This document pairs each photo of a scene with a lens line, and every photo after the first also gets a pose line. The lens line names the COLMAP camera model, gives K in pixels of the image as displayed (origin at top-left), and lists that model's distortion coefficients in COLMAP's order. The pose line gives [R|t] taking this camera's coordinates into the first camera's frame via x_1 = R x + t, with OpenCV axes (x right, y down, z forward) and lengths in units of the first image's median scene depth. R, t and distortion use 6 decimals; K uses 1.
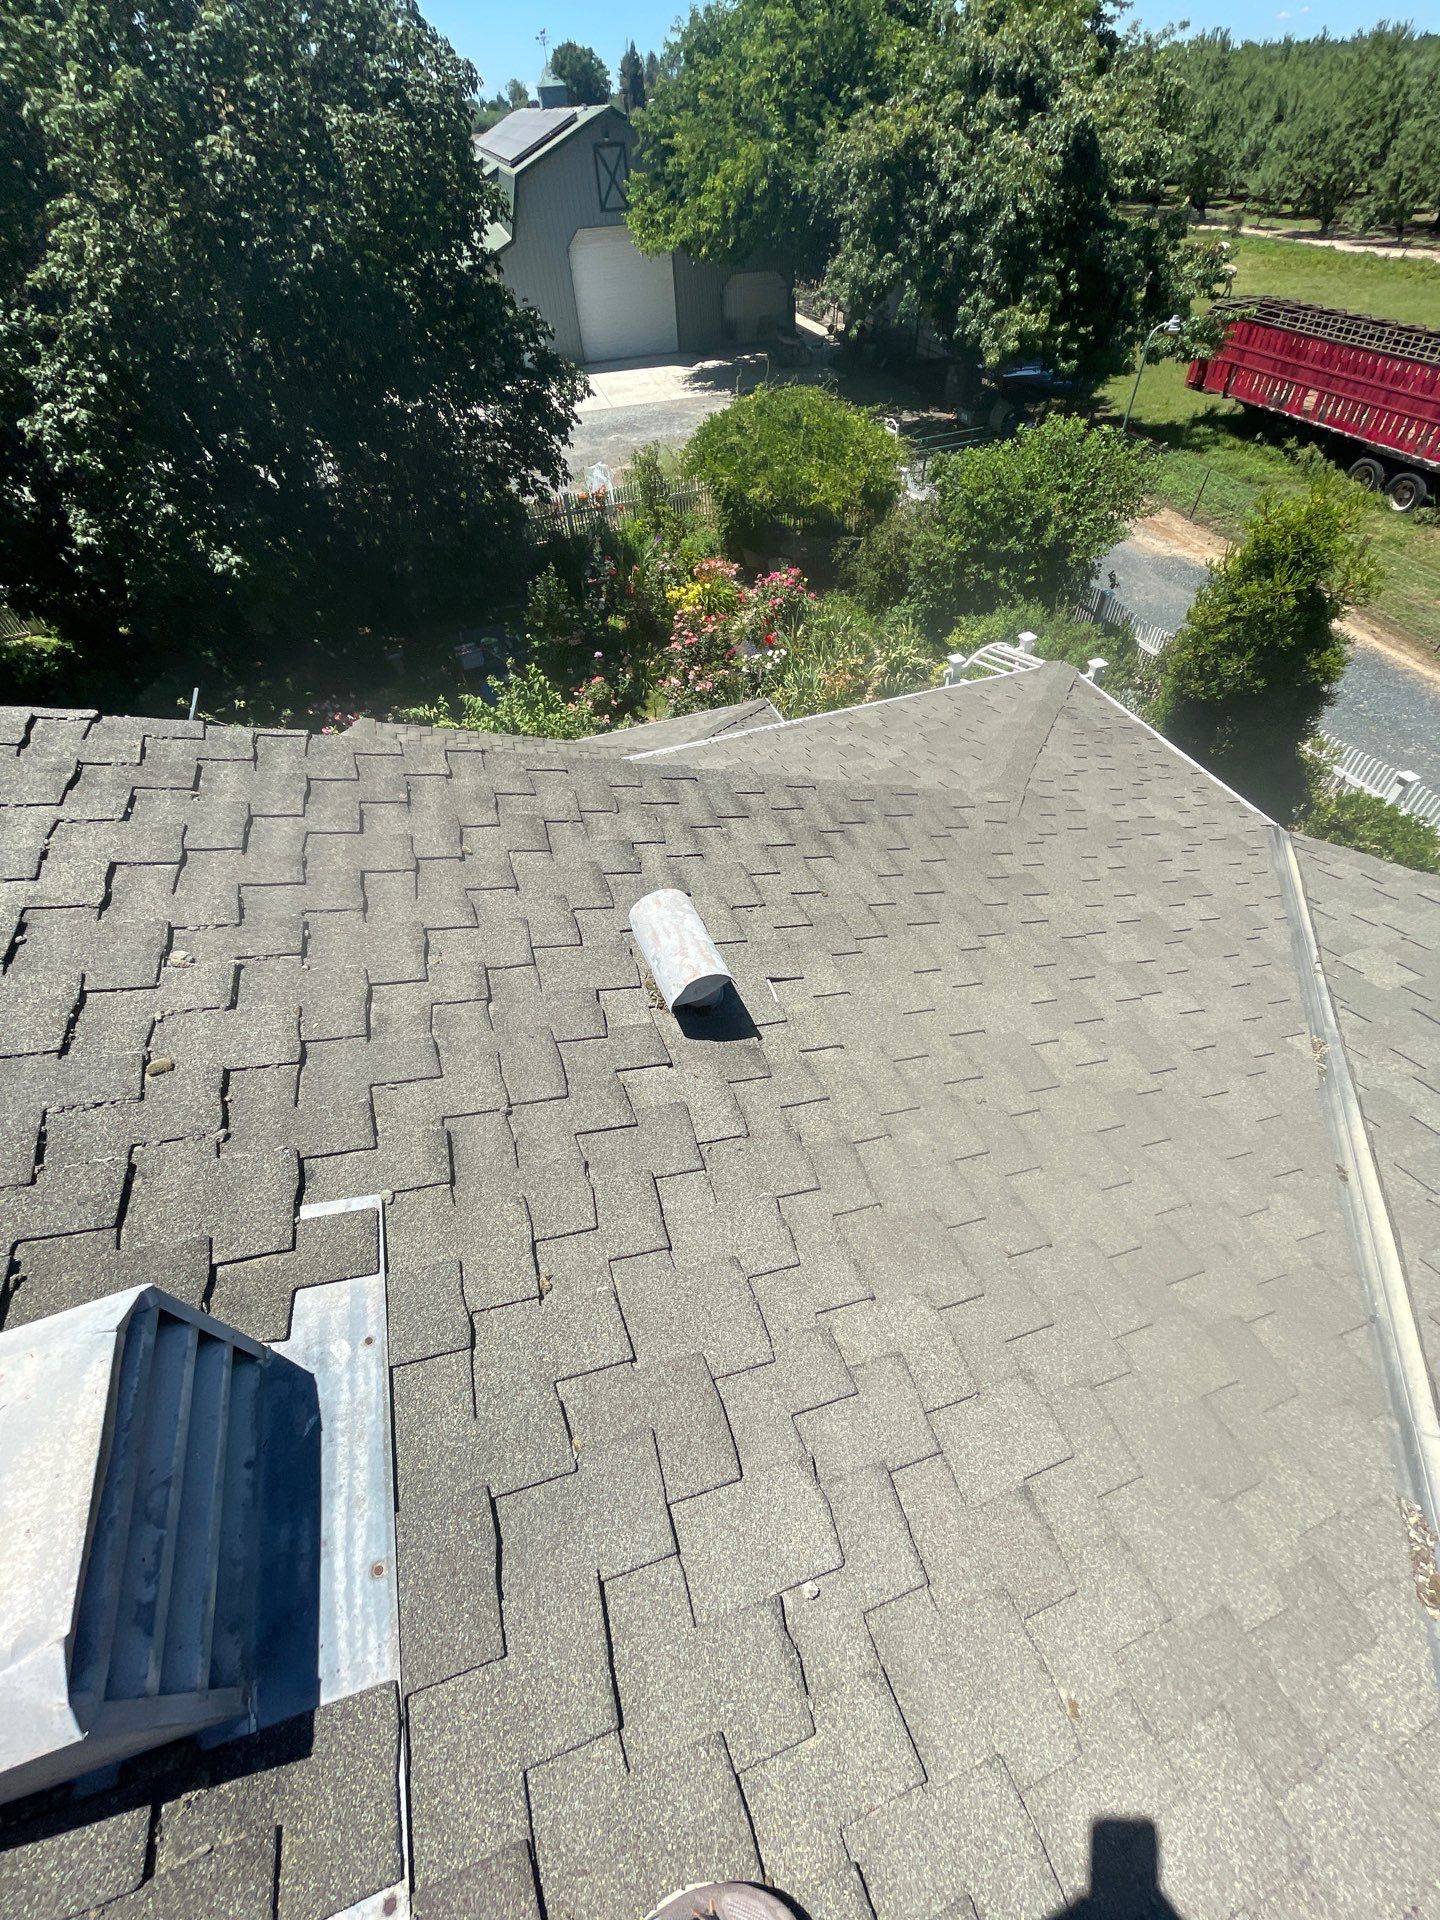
lens RADIAL K [[779.5, 0, 724.3], [0, 779.5, 969.4], [0, 0, 1]] dist [-0.003210, -0.000793]
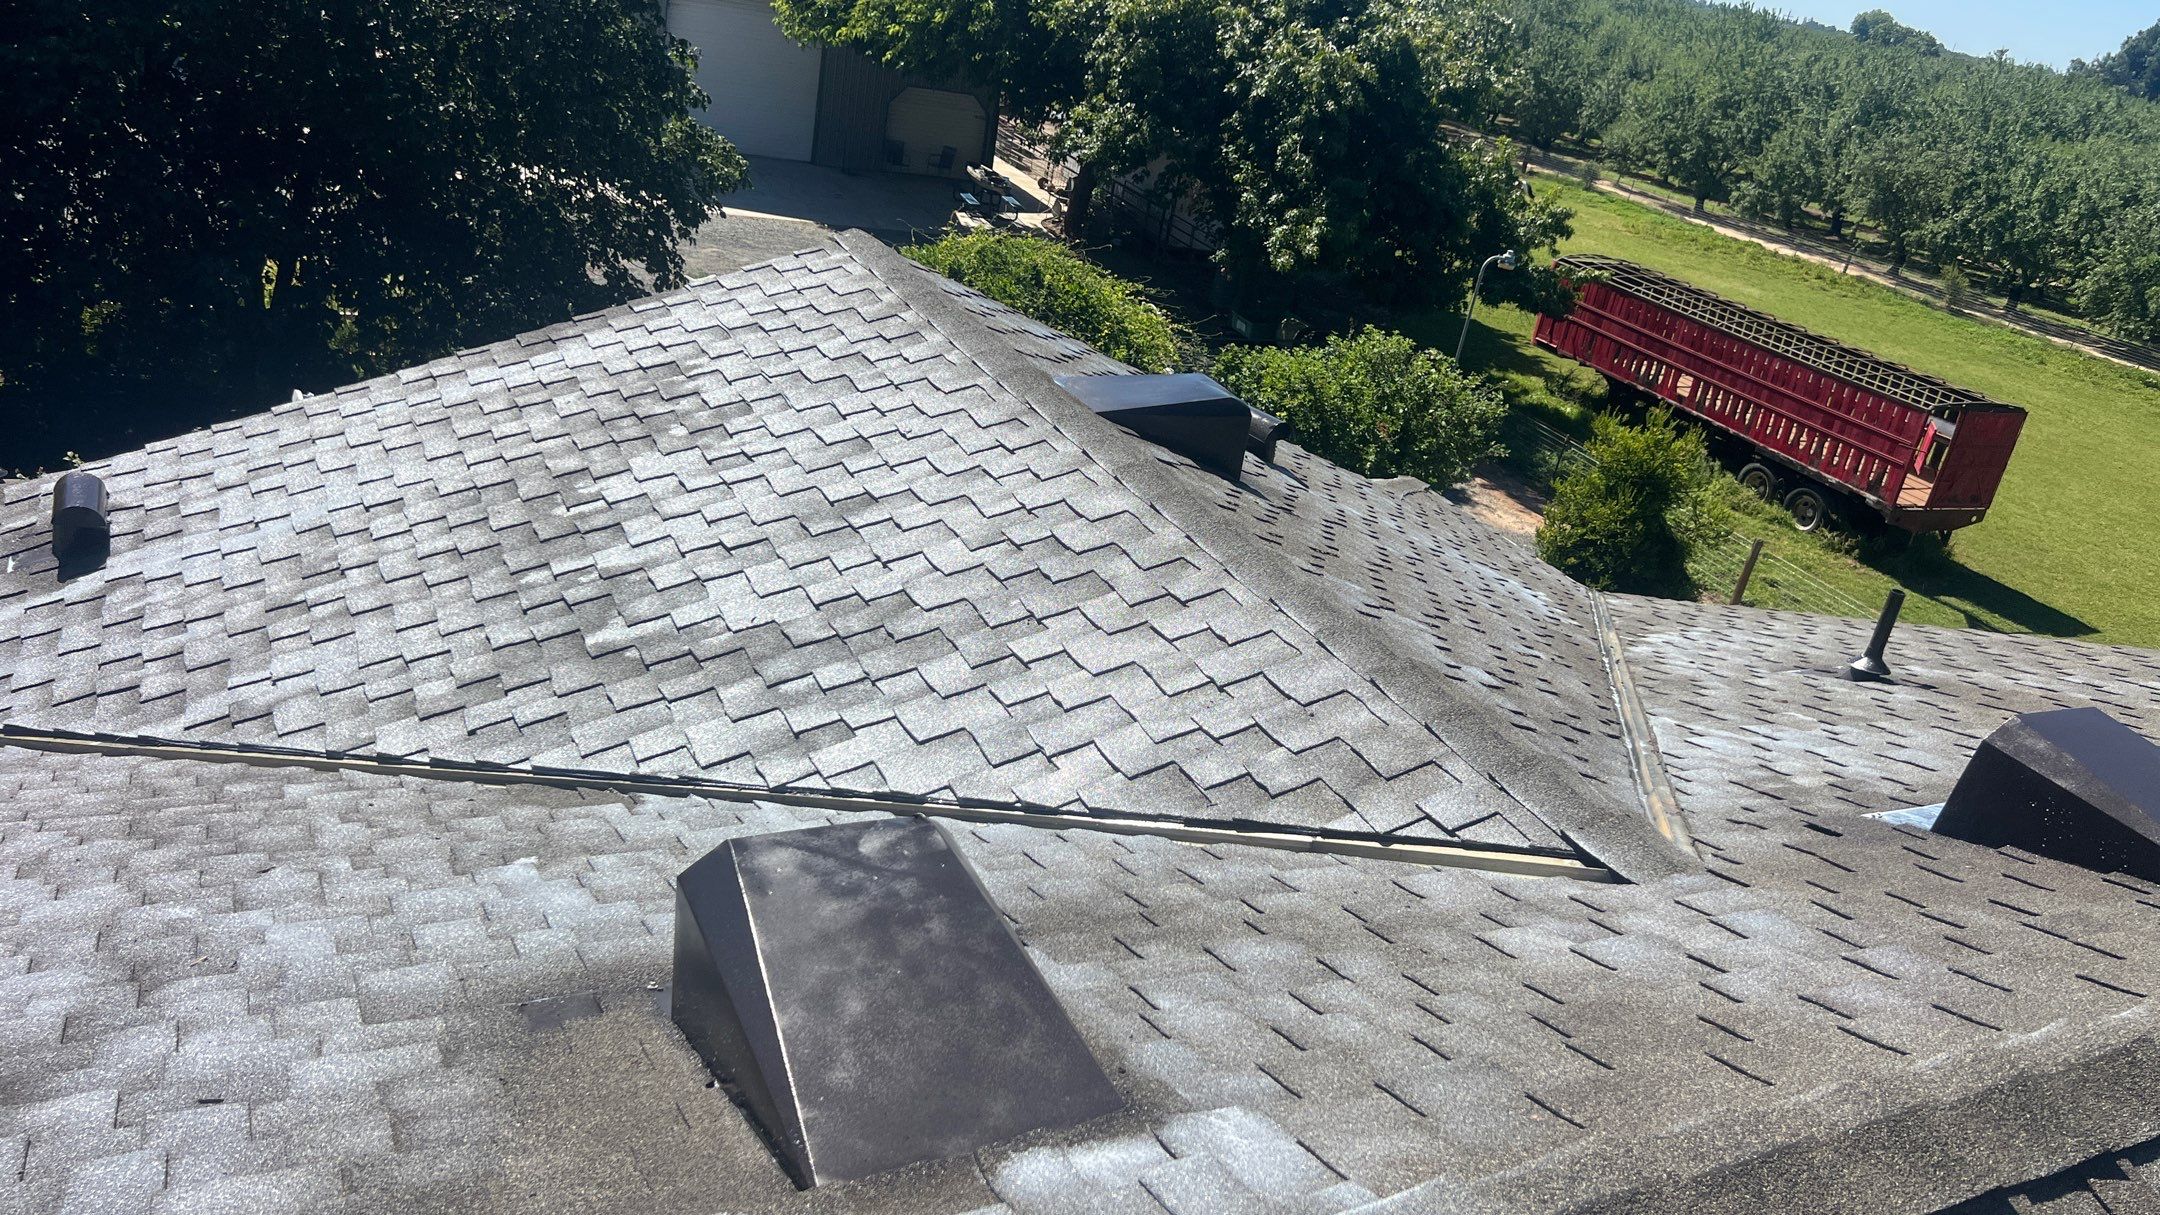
lens RADIAL K [[1622.3, 0, 1093.9], [0, 1622.3, 628.5], [0, 0, 1]] dist [0.062535, -0.083597]
pose [[0.966994, 0.147437, 0.207809, -0.095059], [-0.050792, 0.910753, -0.409816, 0.163663], [-0.249685, 0.385735, 0.888182, -0.178176]]
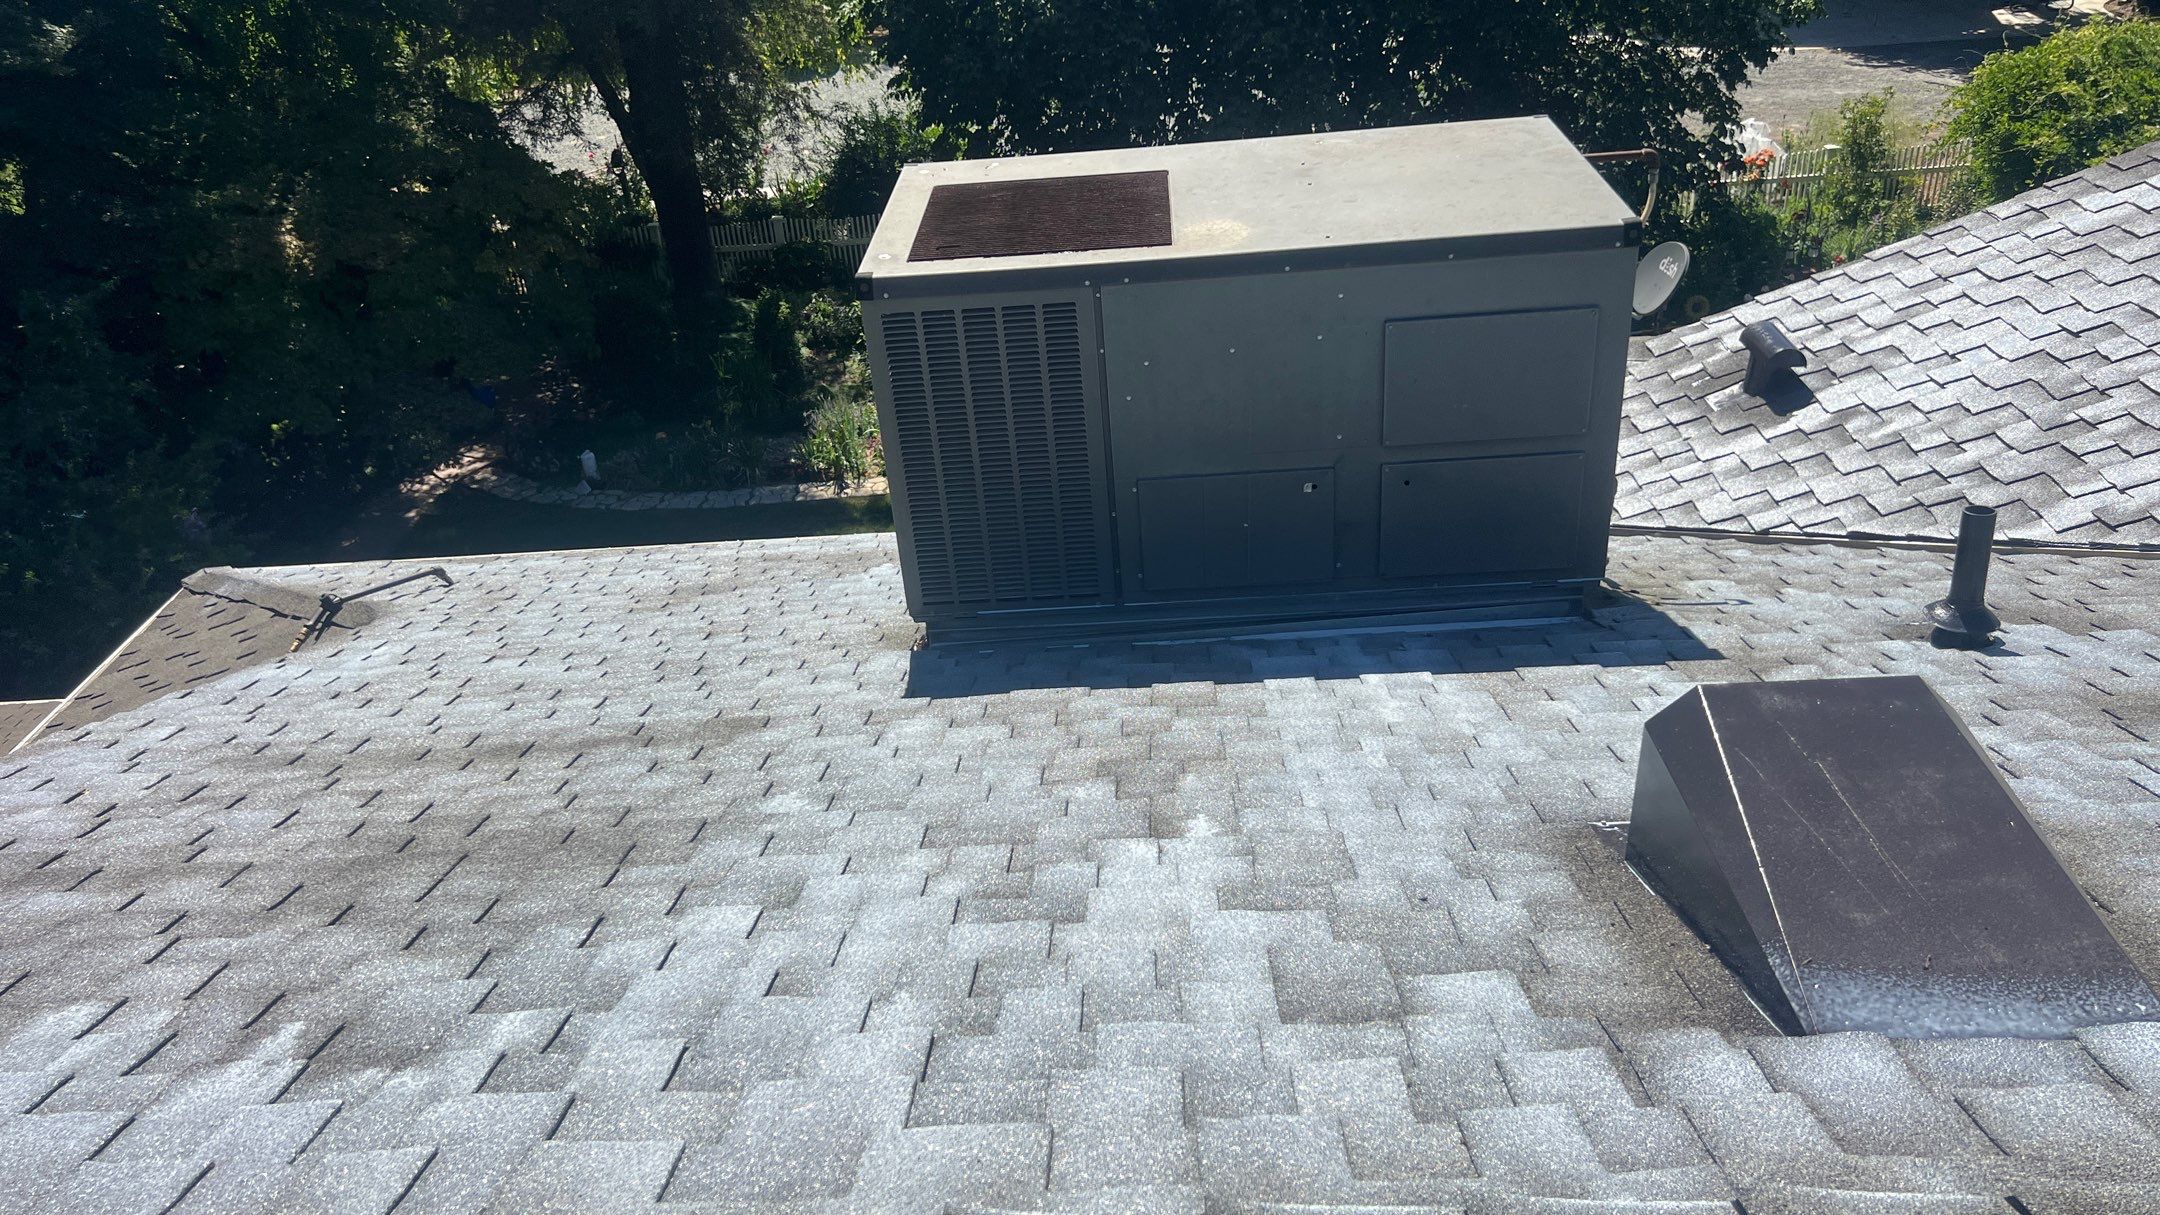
lens RADIAL K [[1622.3, 0, 1060.2], [0, 1622.3, 628.3], [0, 0, 1]] dist [0.062535, -0.083597]
pose [[0.937528, 0.156352, -0.310796, -0.218537], [-0.241582, 0.935408, -0.258165, 0.201855], [0.250357, 0.317120, 0.914744, -0.201740]]
